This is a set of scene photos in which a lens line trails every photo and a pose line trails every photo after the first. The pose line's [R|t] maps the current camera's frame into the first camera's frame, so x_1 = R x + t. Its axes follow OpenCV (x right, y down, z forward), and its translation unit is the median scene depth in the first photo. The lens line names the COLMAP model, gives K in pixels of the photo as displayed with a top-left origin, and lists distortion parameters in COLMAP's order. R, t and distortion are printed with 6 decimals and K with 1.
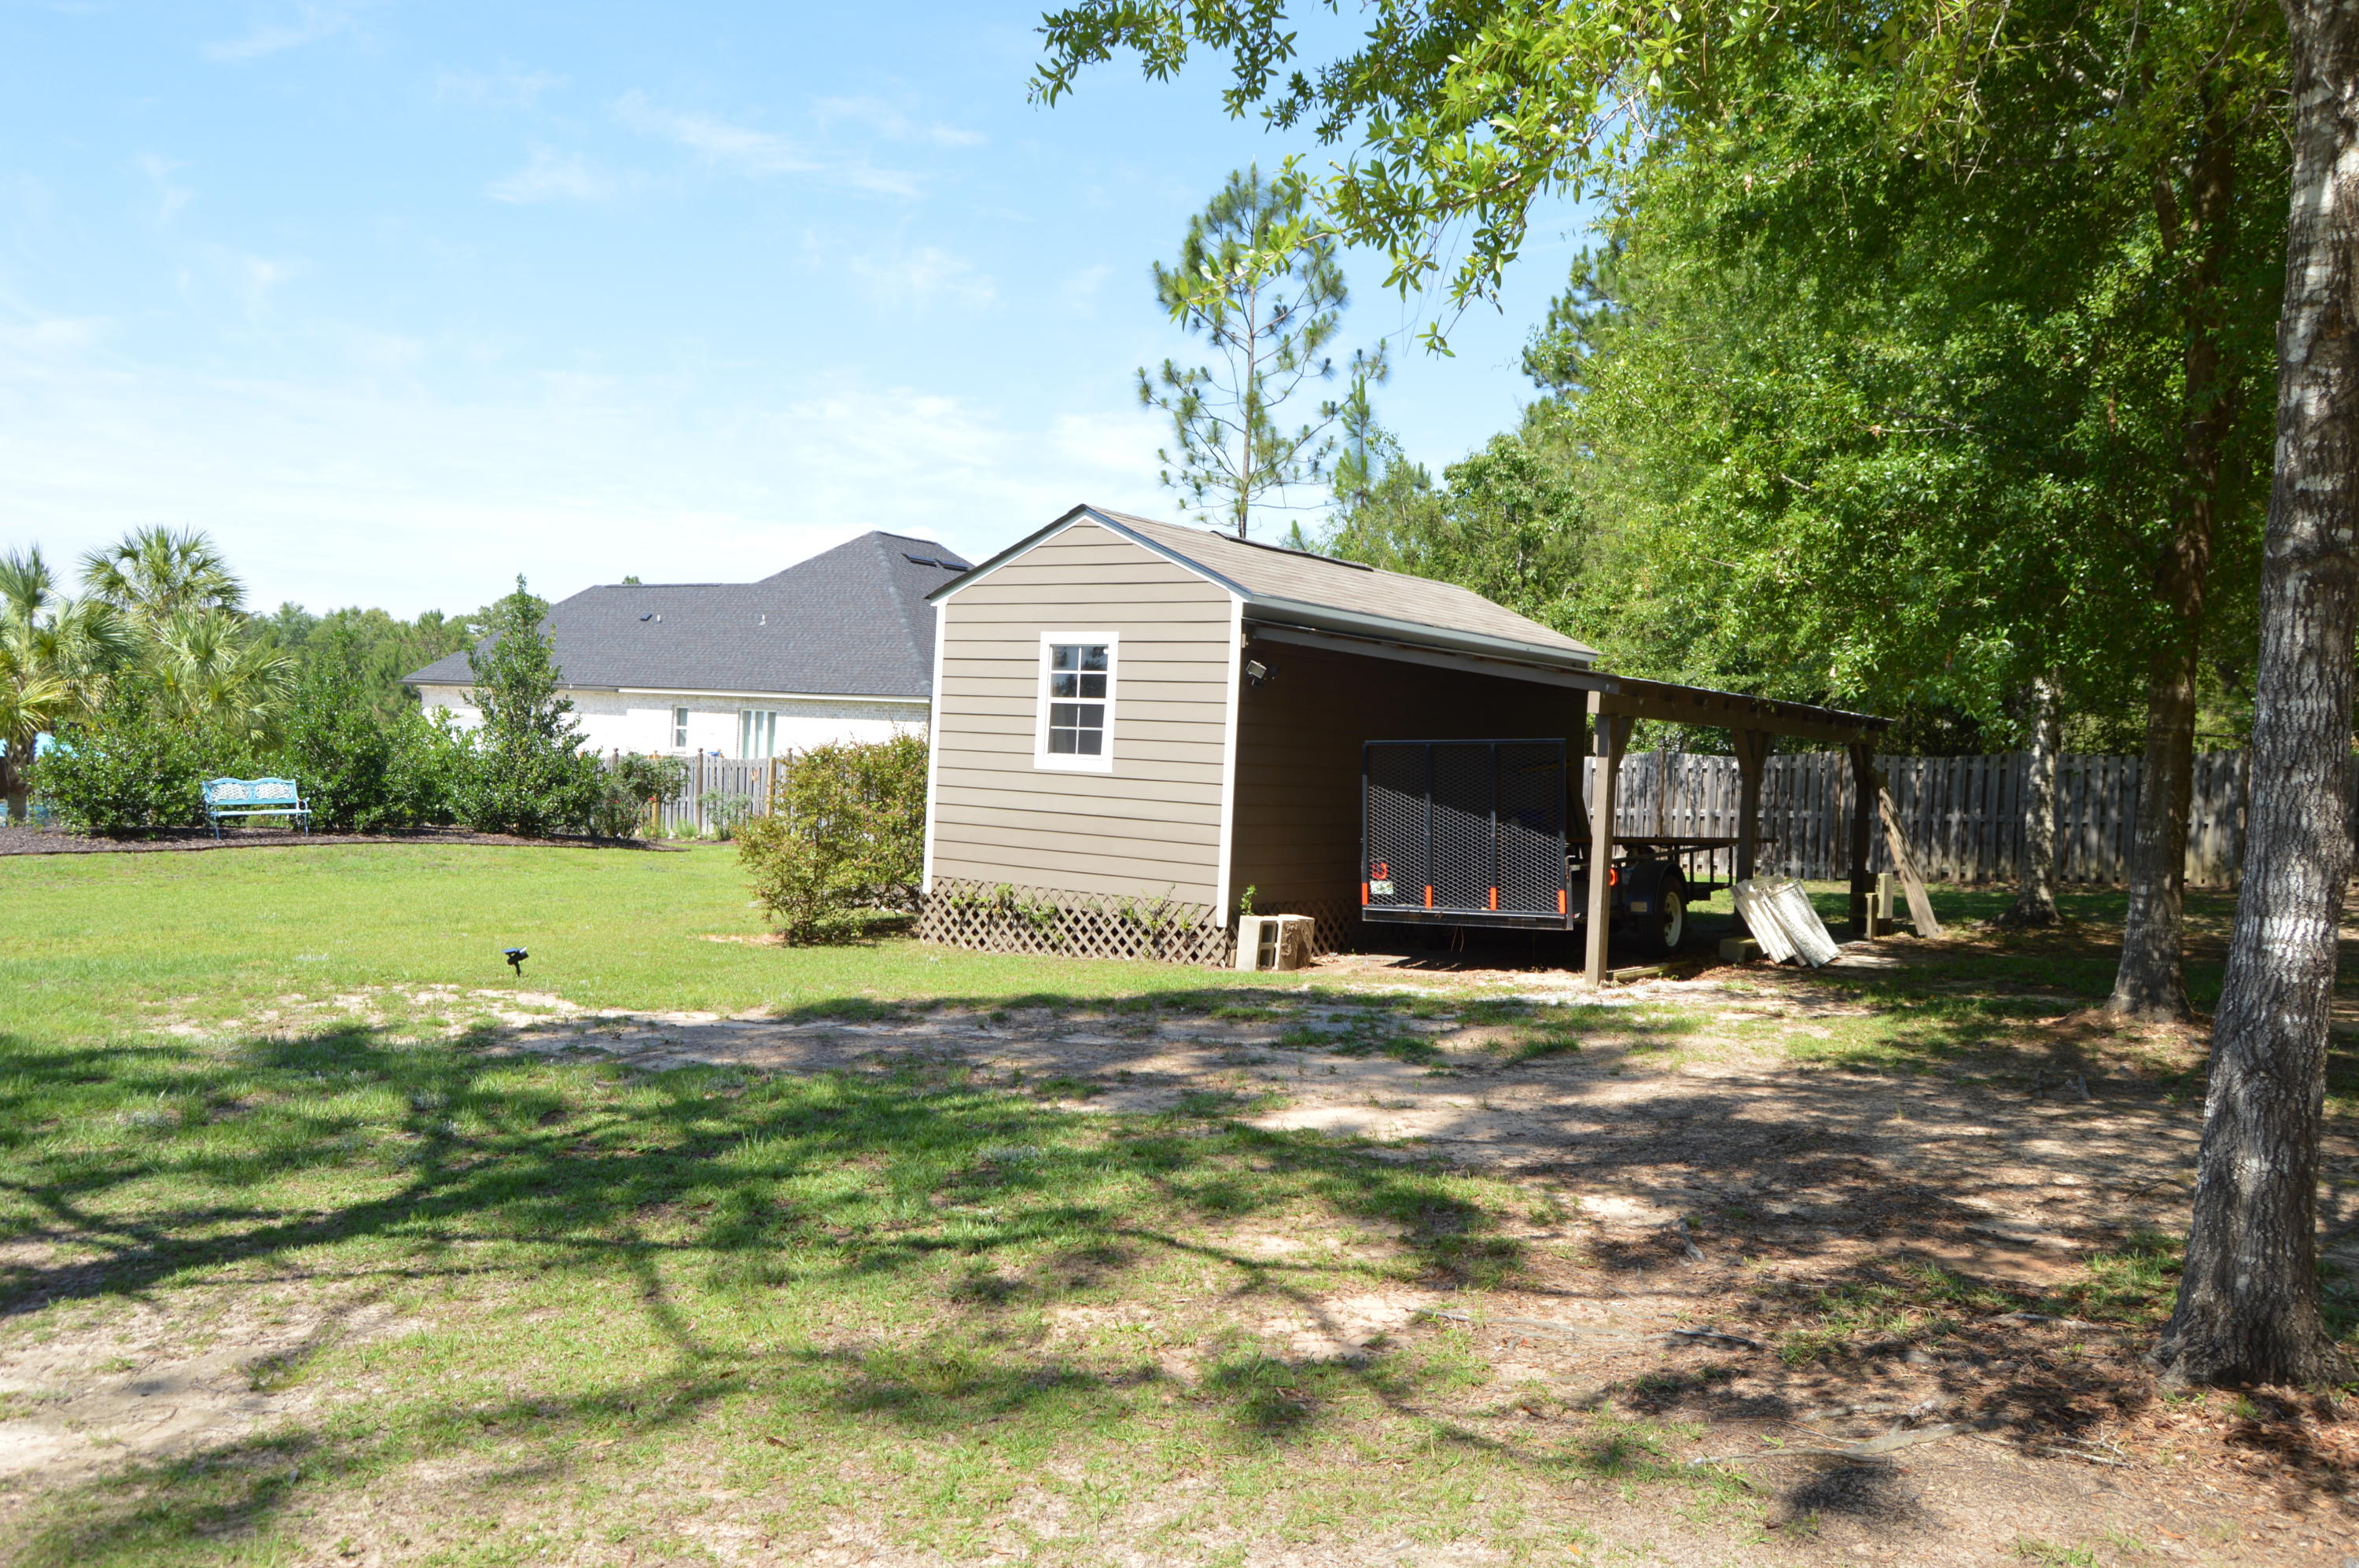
lens RADIAL K [[1859.7, 0, 1185.1], [0, 1859.7, 783.6], [0, 0, 1]] dist [-0.012351, 0.006312]
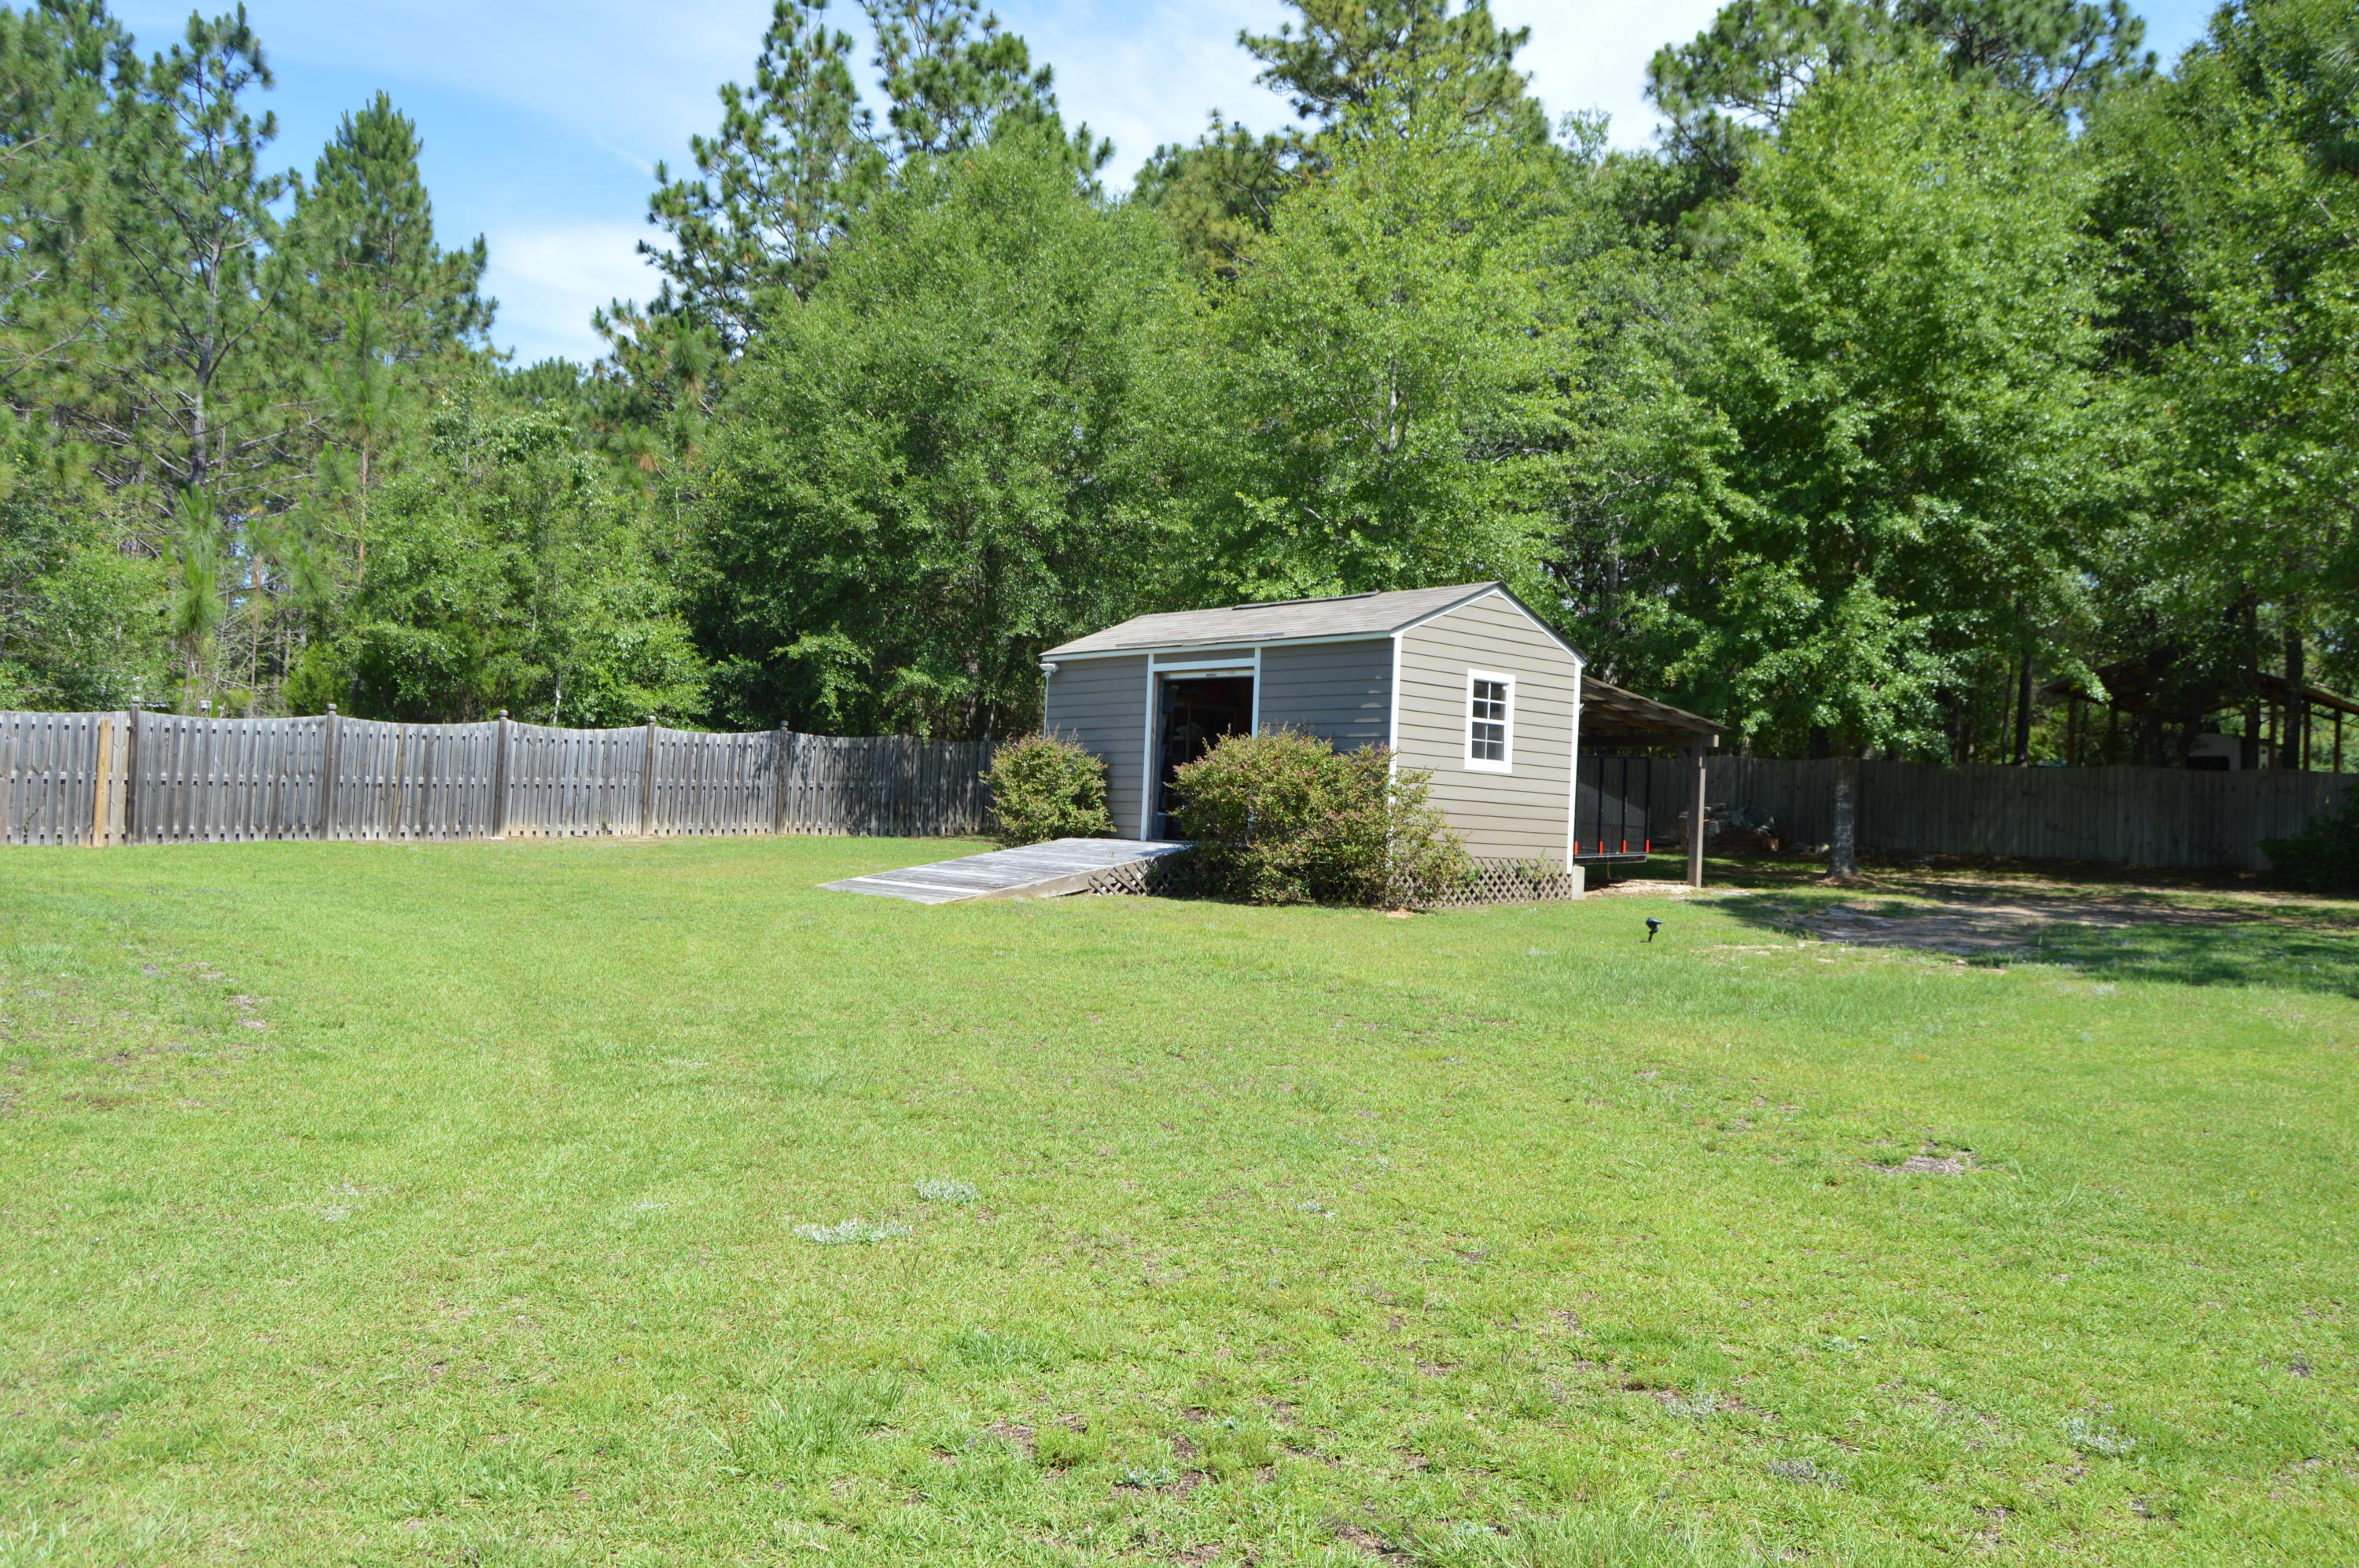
lens RADIAL K [[1859.7, 0, 1185.8], [0, 1859.7, 790.3], [0, 0, 1]] dist [-0.012351, 0.006312]
pose [[0.230821, -0.013116, 0.972908, -1.481999], [-0.023176, 0.999551, 0.018973, -0.013856], [-0.972720, -0.026928, 0.230414, 0.903185]]
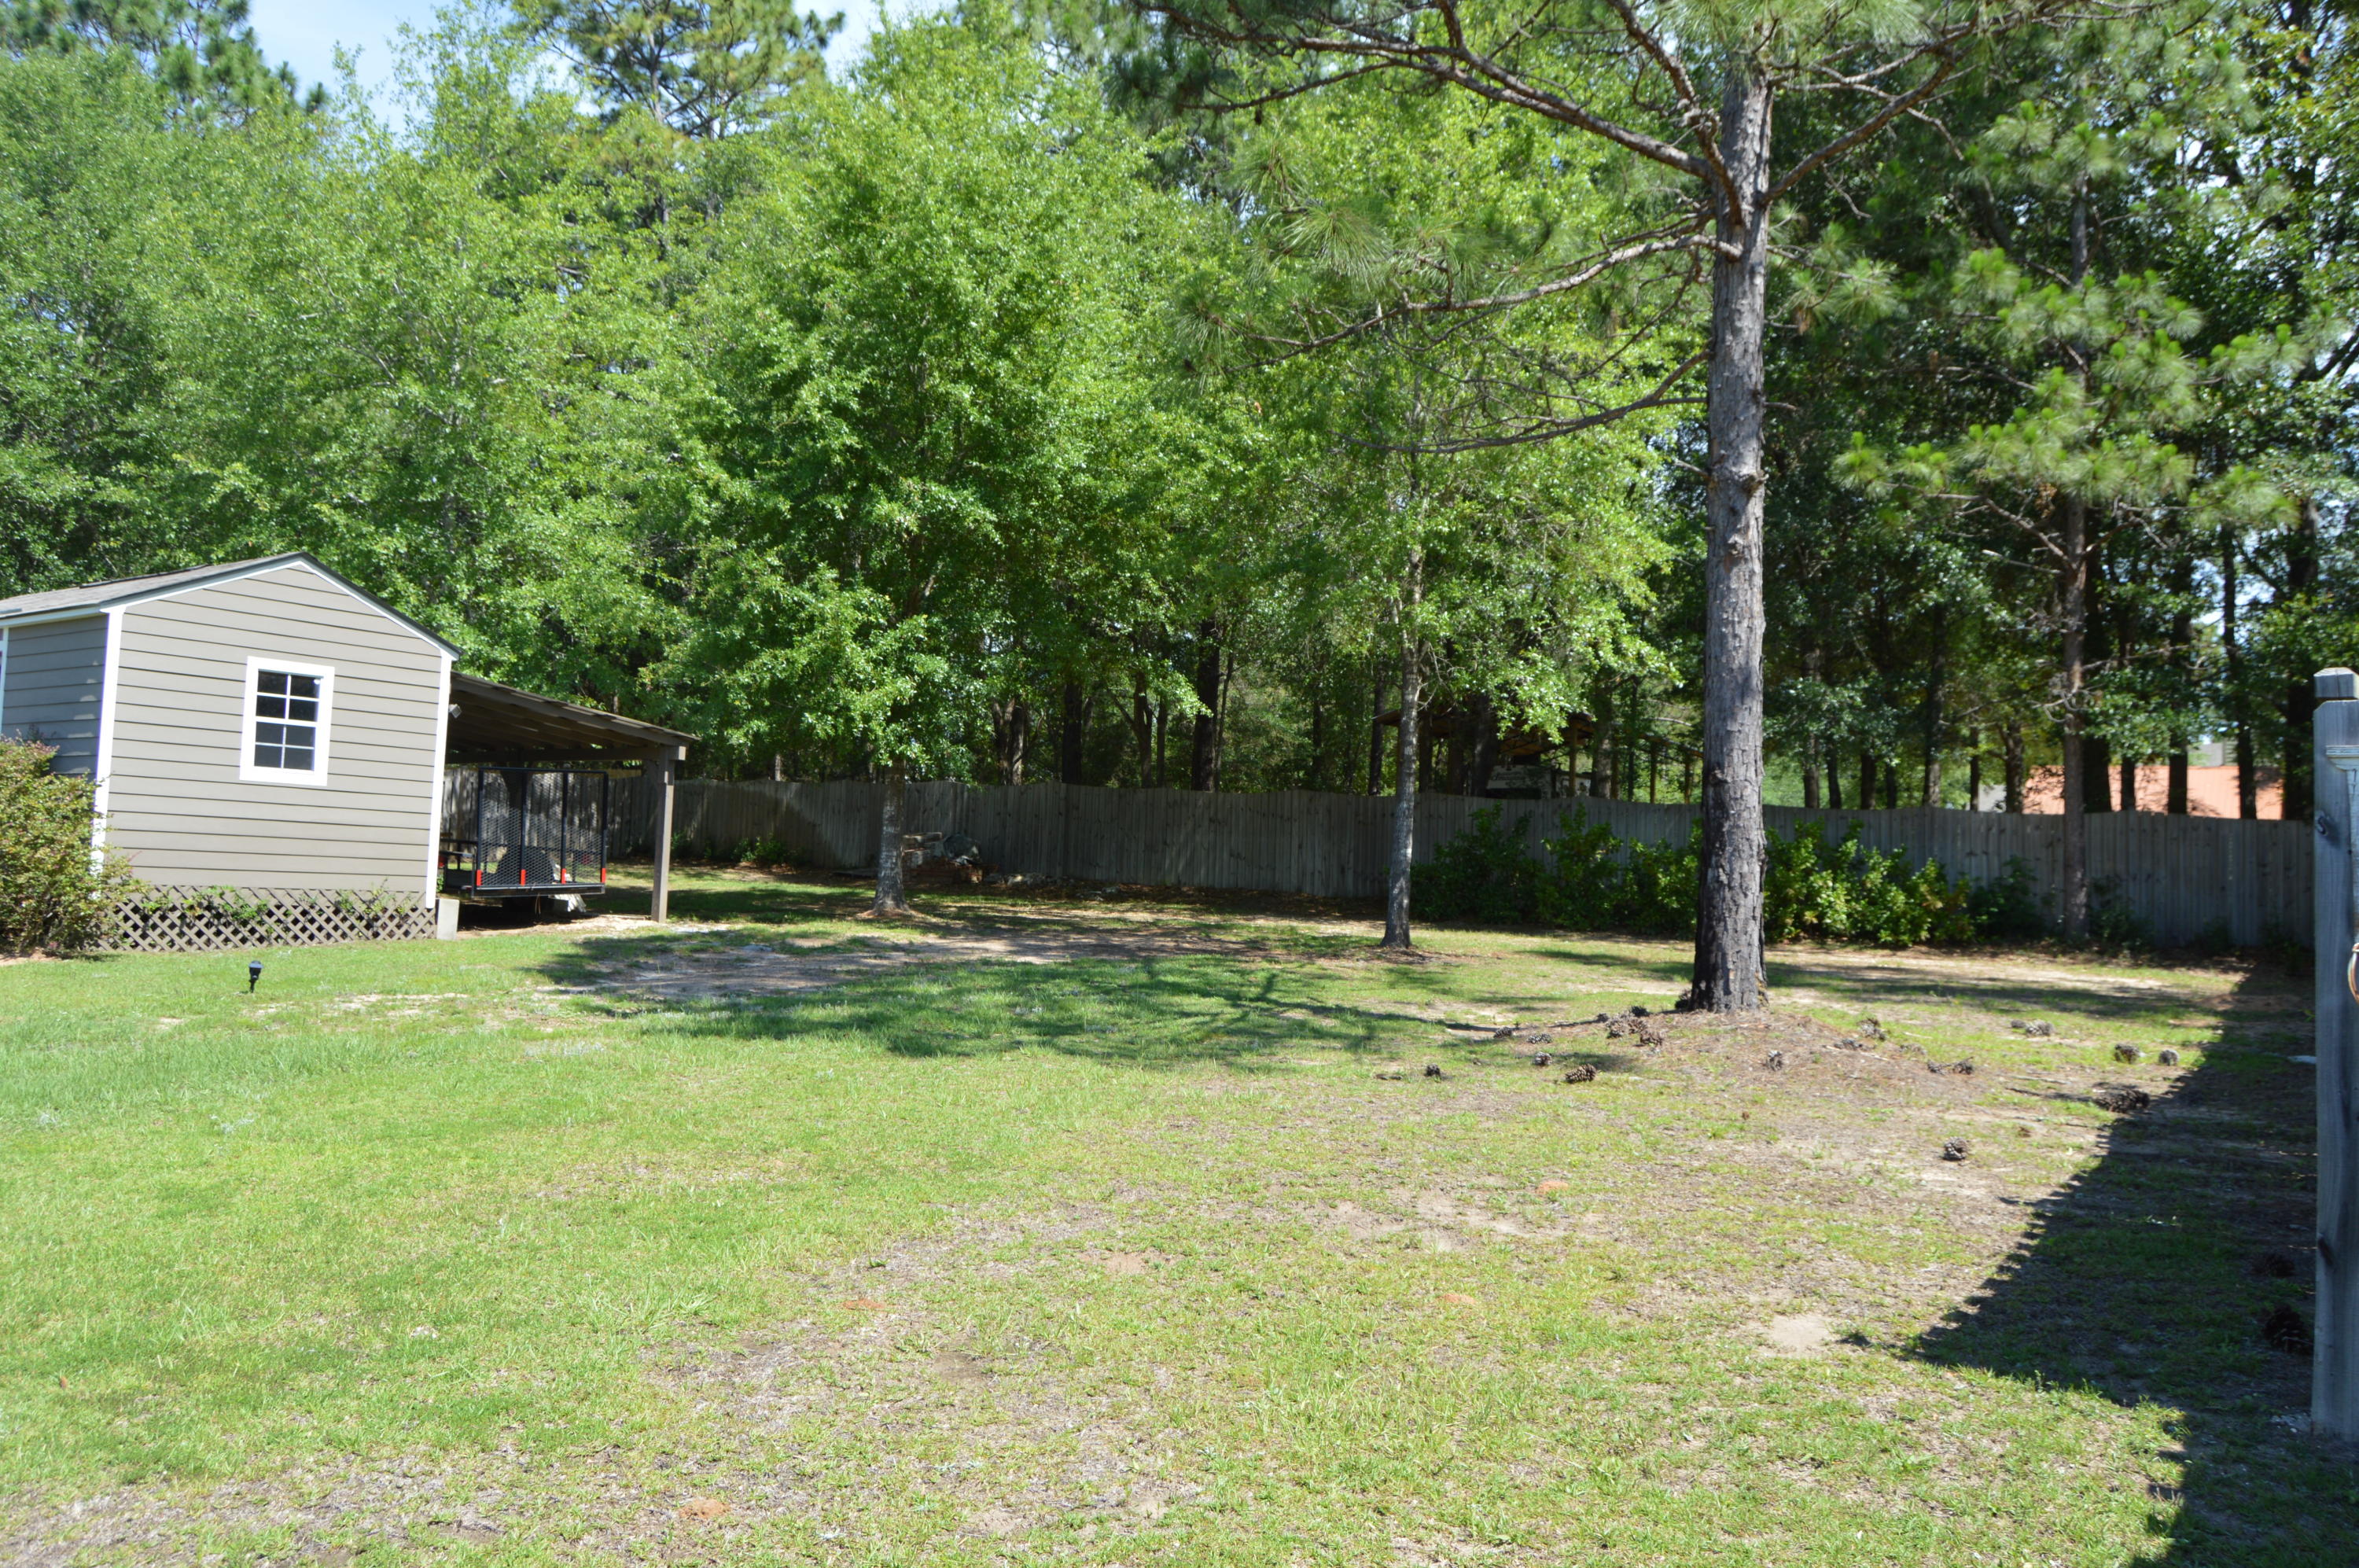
lens RADIAL K [[1859.7, 0, 1179.9], [0, 1859.7, 780.7], [0, 0, 1]] dist [-0.012351, 0.006312]
pose [[0.018382, 0.012804, 0.999749, -1.193848], [-0.026246, 0.999580, -0.012320, -0.008759], [-0.999487, -0.026013, 0.018710, 0.431564]]
